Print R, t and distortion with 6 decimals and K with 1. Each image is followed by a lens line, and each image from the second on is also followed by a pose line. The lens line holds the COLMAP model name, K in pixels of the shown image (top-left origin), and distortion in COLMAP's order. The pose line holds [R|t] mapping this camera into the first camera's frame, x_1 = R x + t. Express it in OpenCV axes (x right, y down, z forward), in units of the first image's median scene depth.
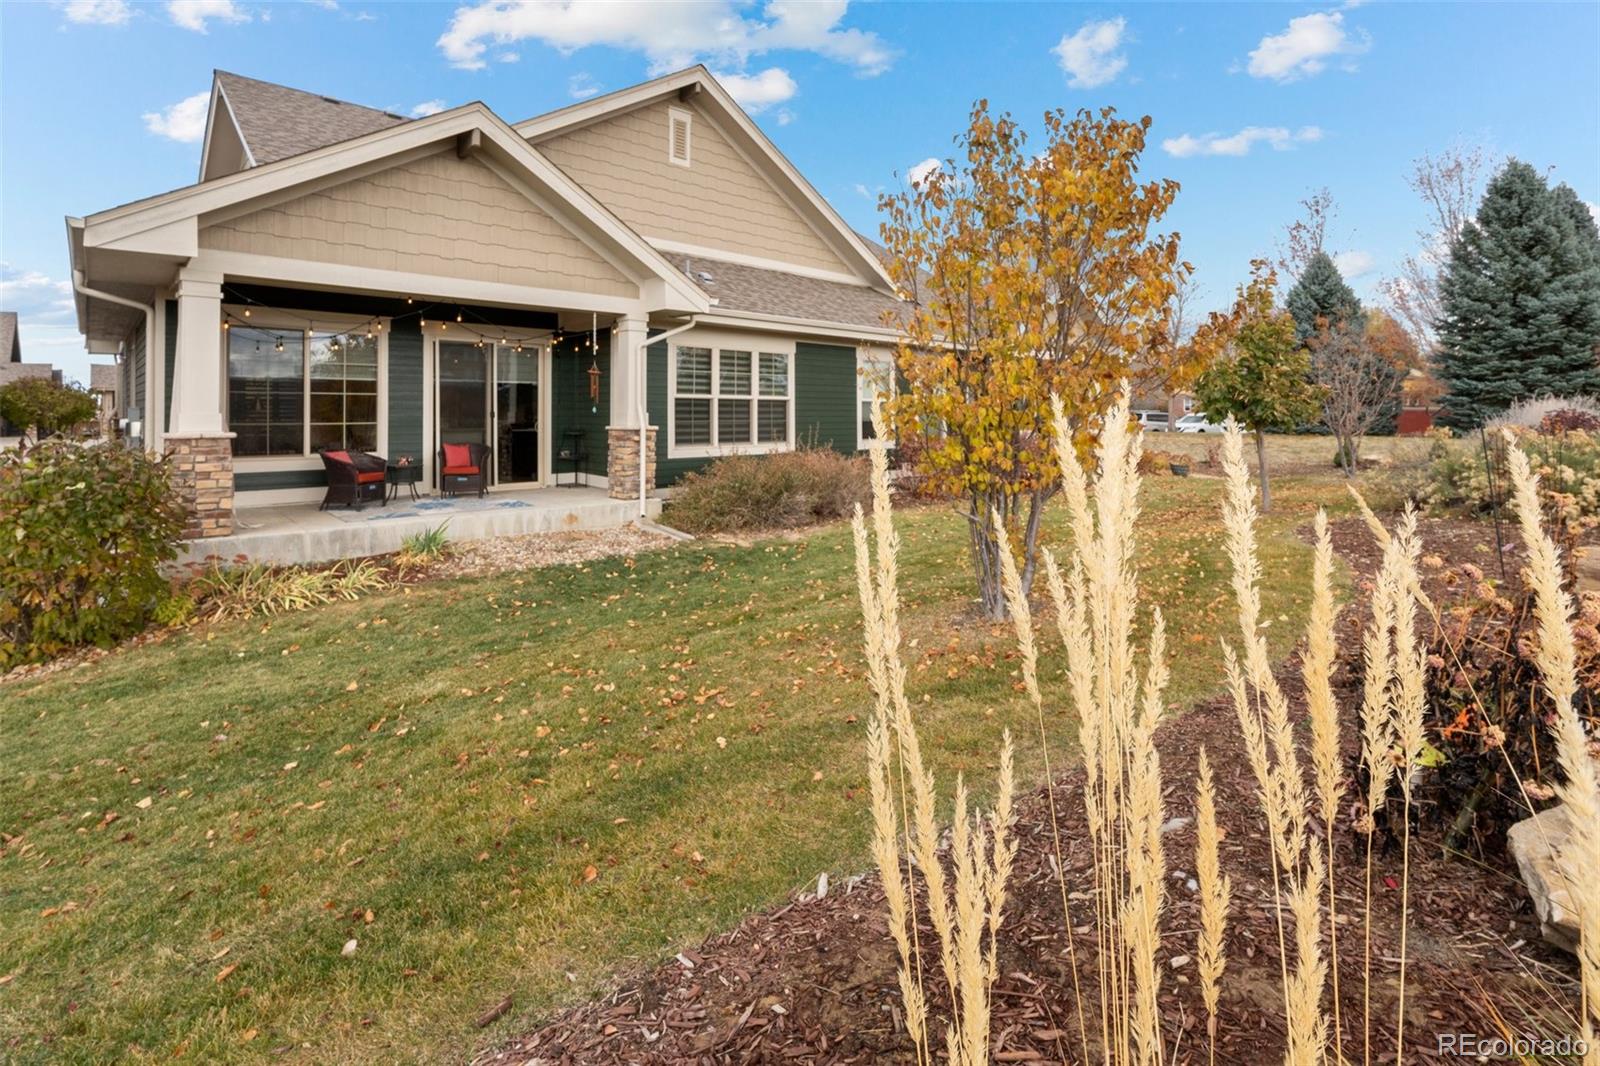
lens RADIAL K [[726.2, 0, 802.0], [0, 726.2, 406.4], [0, 0, 1]] dist [-0.001109, -0.000276]
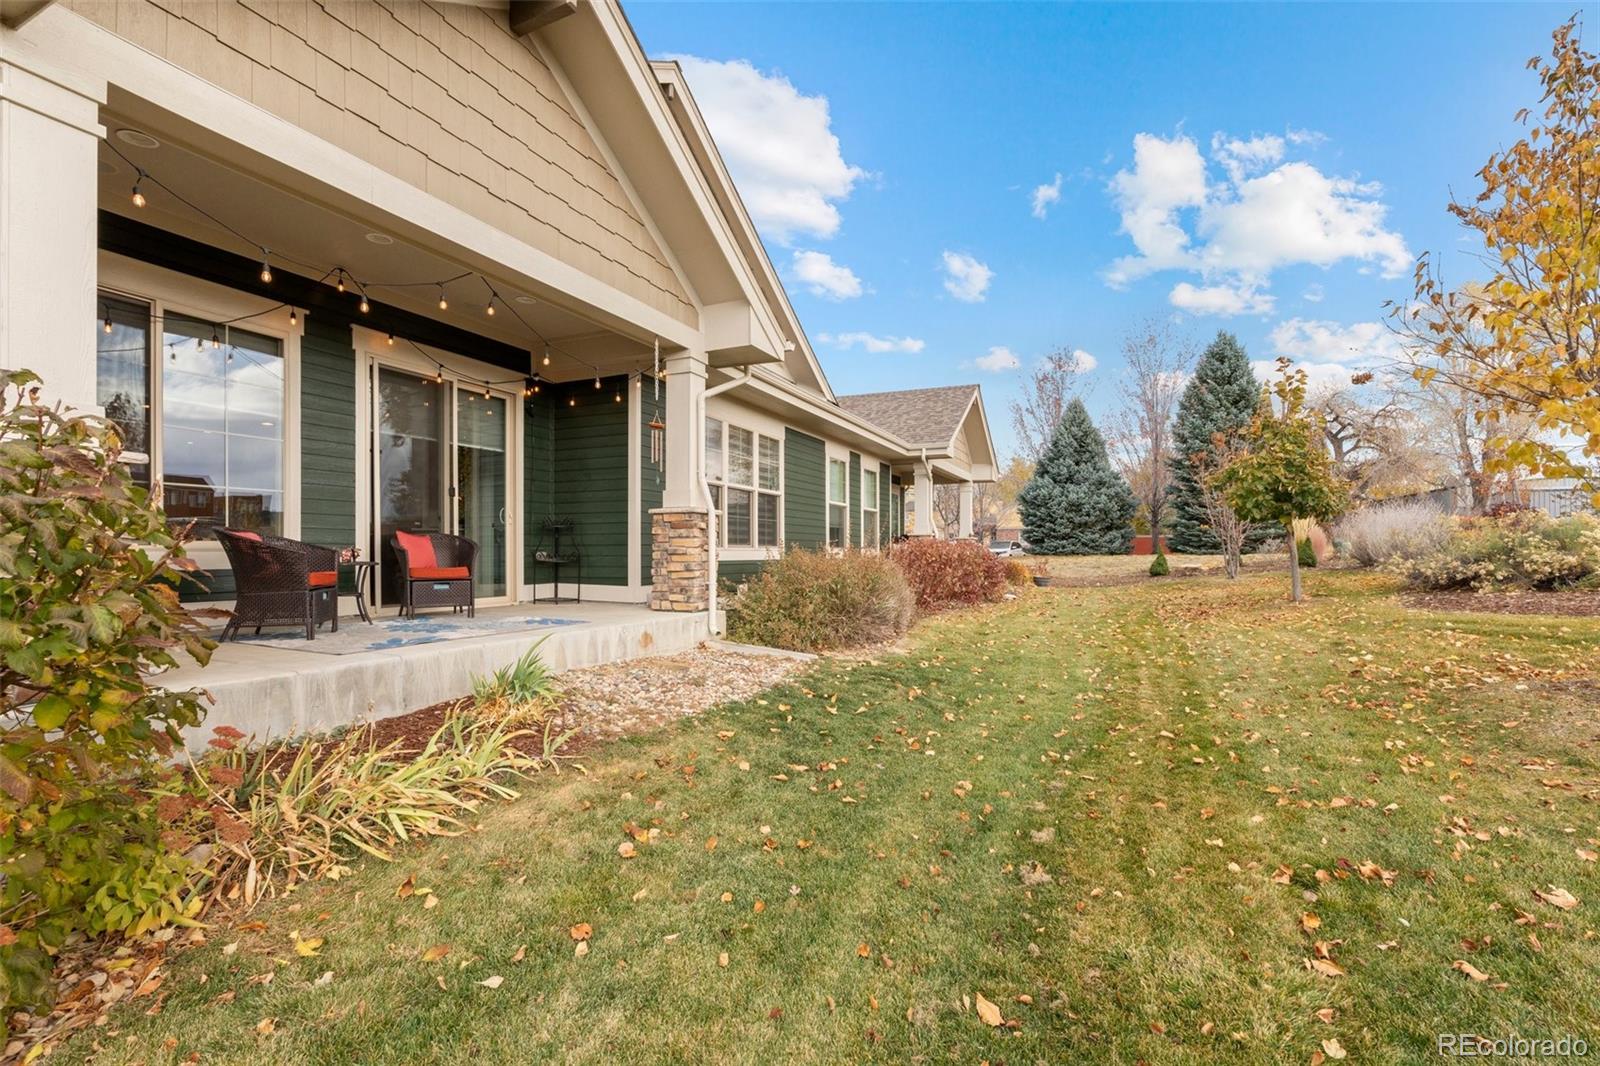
lens RADIAL K [[713.0, 0, 799.6], [0, 713.0, 550.0], [0, 0, 1]] dist [-0.002369, -0.000467]
pose [[0.934238, -0.006134, 0.356597, -0.345778], [0.002923, 0.999950, 0.009542, 0.055177], [-0.356638, -0.007872, 0.934210, 0.280509]]
